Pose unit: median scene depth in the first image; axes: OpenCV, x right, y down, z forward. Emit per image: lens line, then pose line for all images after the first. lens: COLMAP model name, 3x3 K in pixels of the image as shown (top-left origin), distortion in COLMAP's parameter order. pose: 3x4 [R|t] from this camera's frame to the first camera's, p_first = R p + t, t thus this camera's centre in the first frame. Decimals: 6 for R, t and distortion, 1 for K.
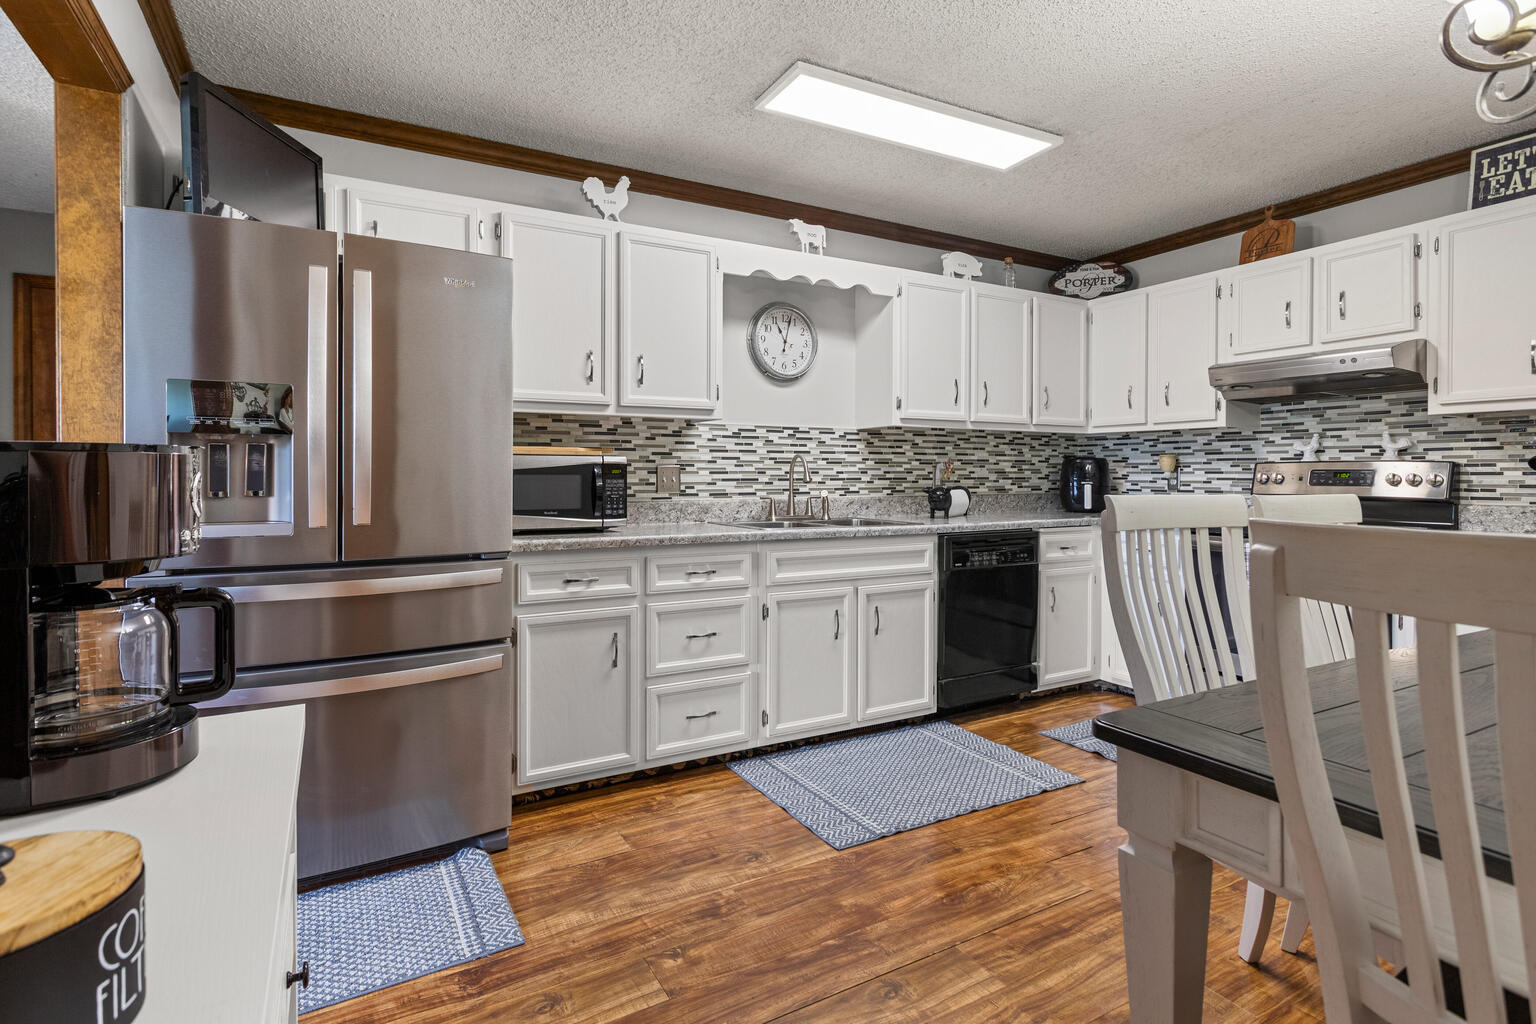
lens RADIAL K [[748.2, 0, 739.1], [0, 748.2, 480.3], [0, 0, 1]] dist [-0.003347, 0.000785]
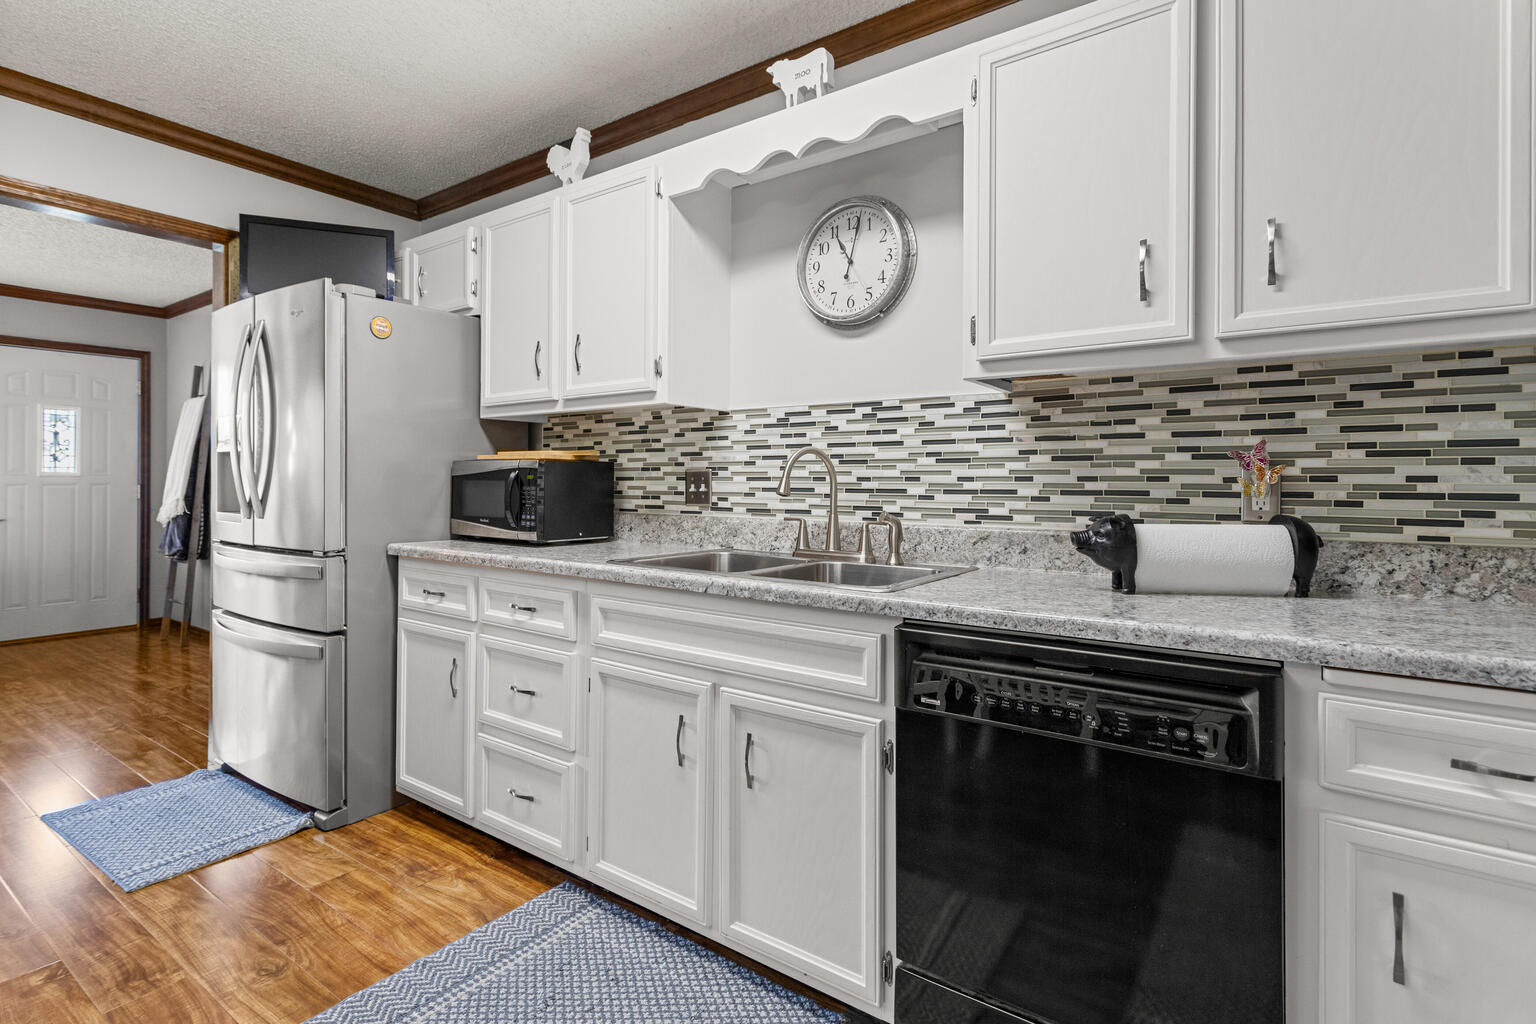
lens RADIAL K [[748.2, 0, 749.1], [0, 748.2, 478.4], [0, 0, 1]] dist [-0.003347, 0.000785]
pose [[0.438508, -0.002600, -0.898723, 0.656201], [-0.012820, 0.999876, -0.009148, -0.004997], [0.898636, 0.015533, 0.438420, 0.770735]]
